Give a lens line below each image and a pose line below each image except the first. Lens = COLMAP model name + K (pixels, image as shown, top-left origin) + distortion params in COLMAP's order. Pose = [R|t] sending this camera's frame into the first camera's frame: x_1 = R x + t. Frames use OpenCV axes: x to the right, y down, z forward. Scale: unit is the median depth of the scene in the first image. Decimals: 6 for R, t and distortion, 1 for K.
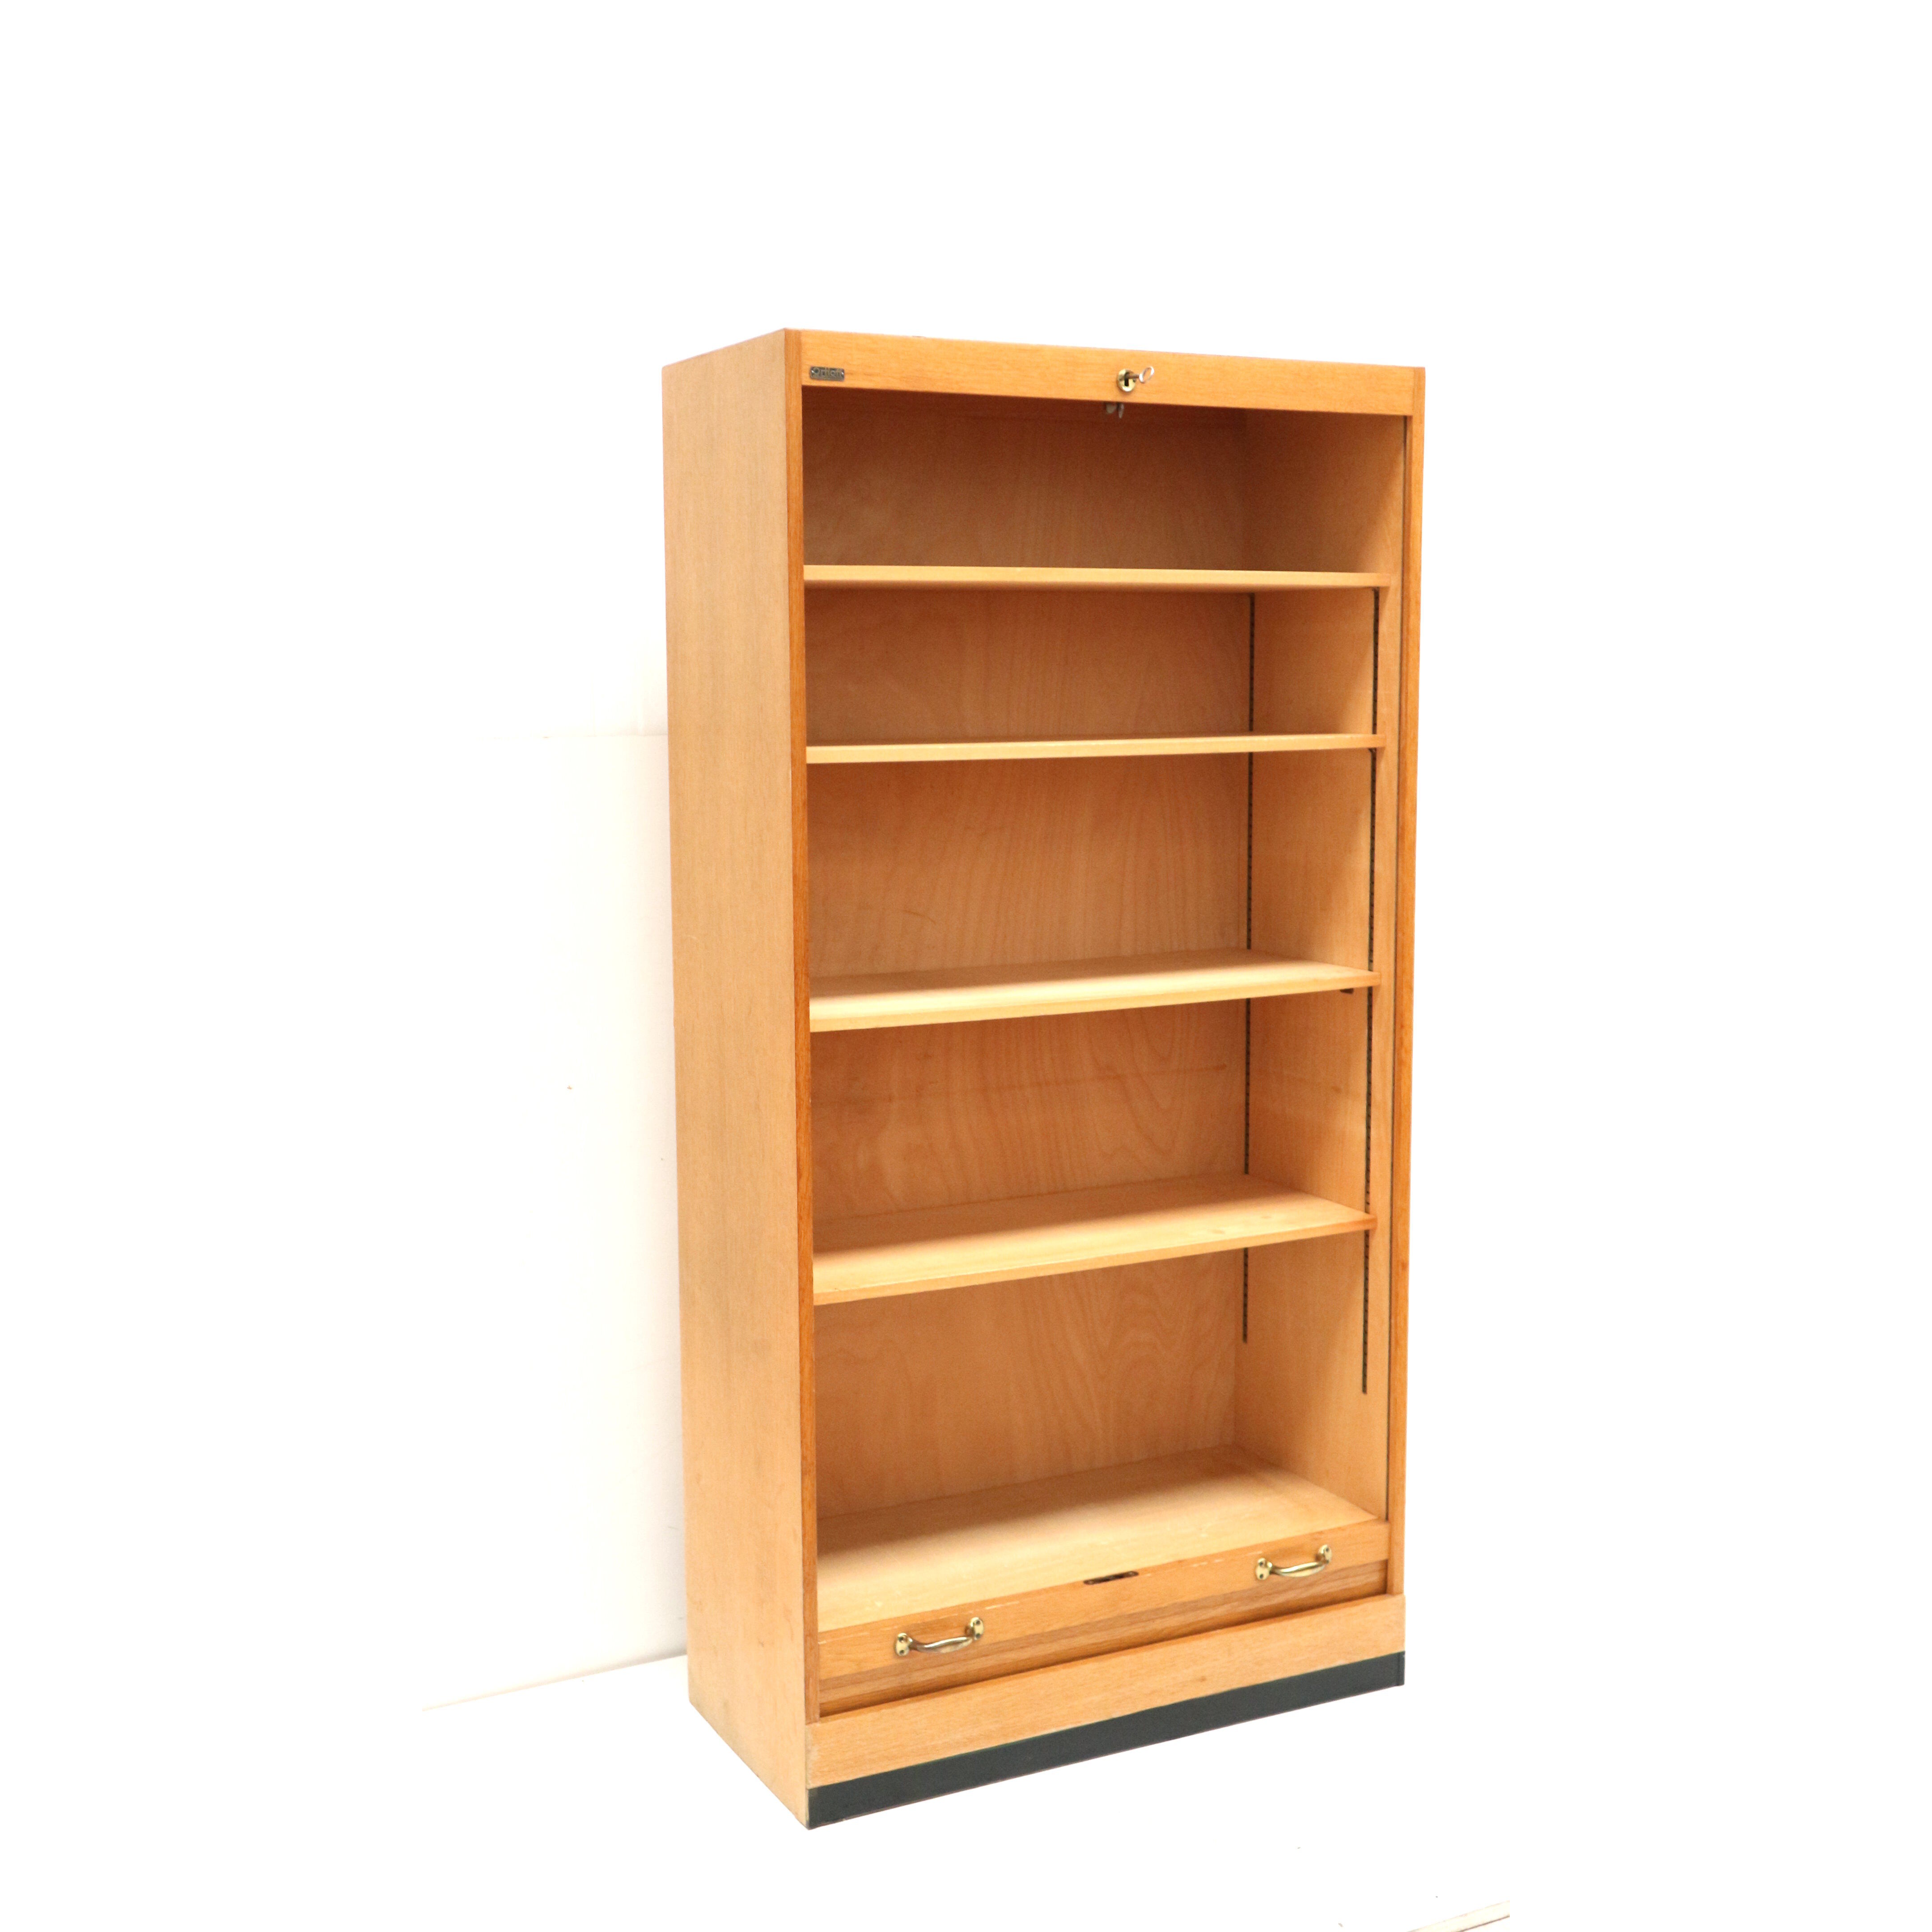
lens RADIAL K [[2592.8, 0, 966.0], [0, 2592.8, 966.0], [0, 0, 1]] dist [0.024594, 0.088163]
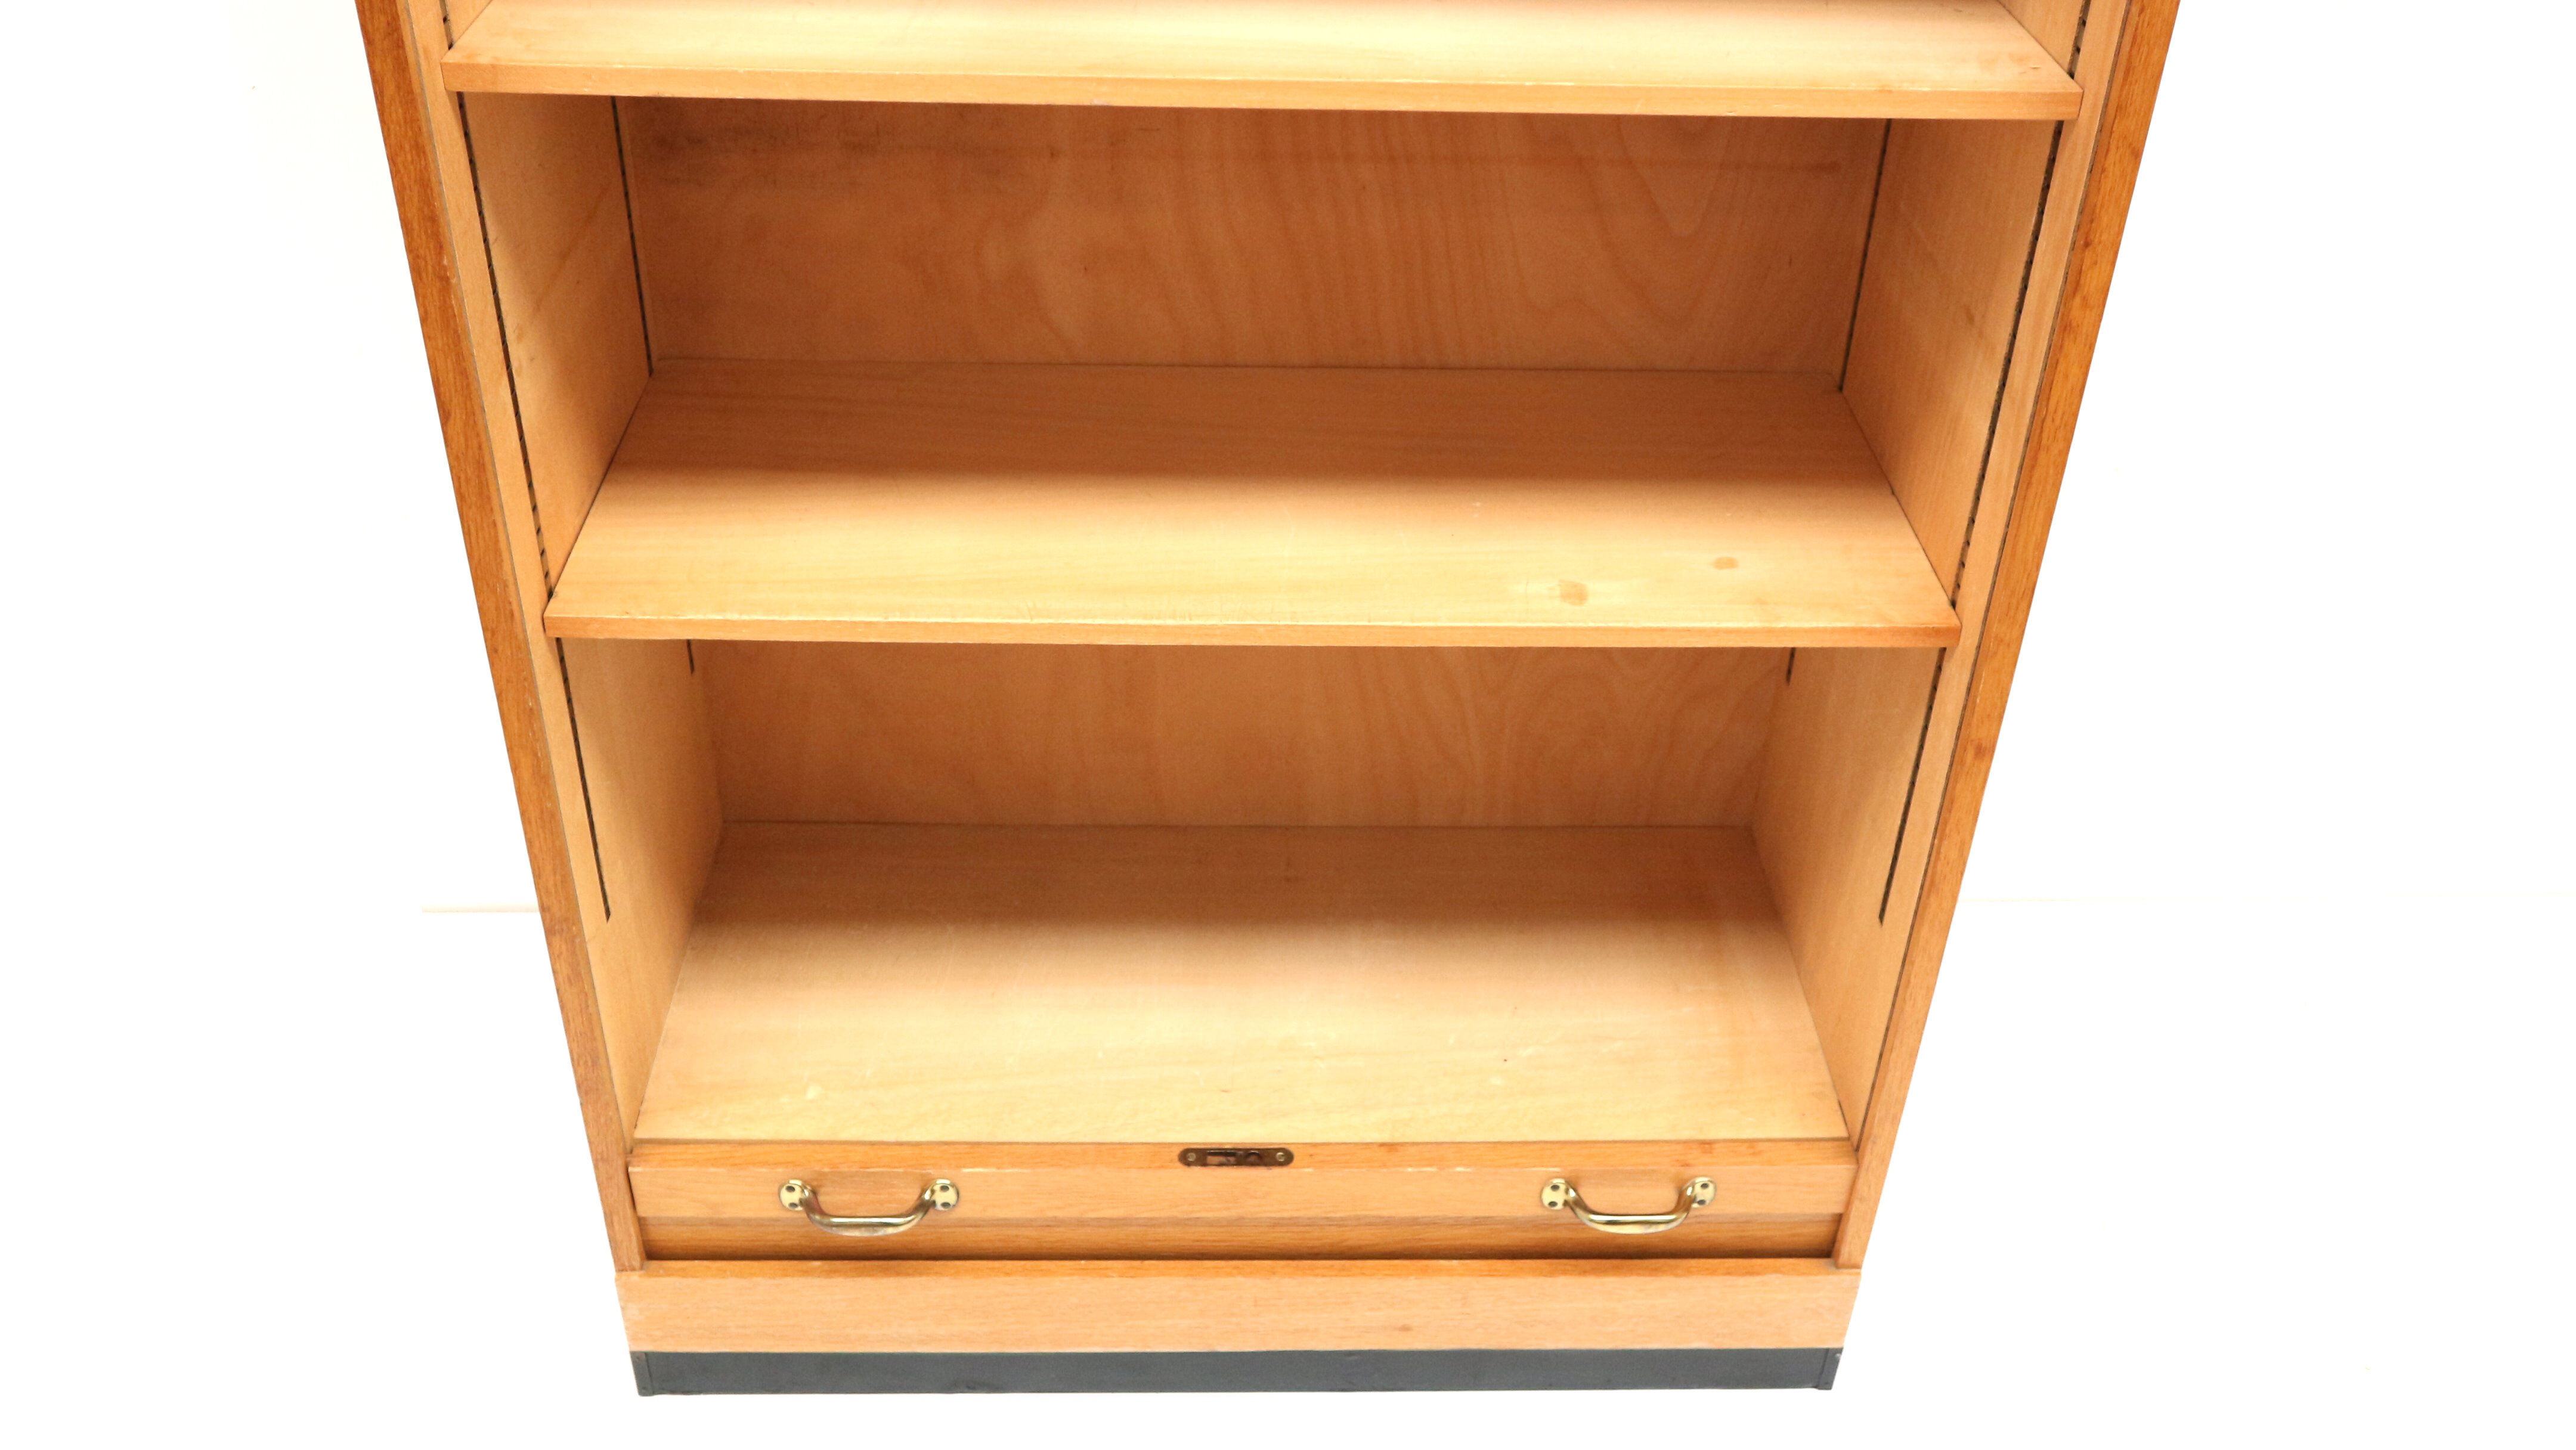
lens RADIAL K [[2289.4, 0, 1288.0], [0, 2289.4, 725.0], [0, 0, 1]] dist [-0.048987, -0.002479]
pose [[0.898247, 0.275233, -0.342636, 0.191875], [-0.087274, 0.875800, 0.474718, -0.064248], [0.430739, -0.396511, 0.810705, 0.620455]]
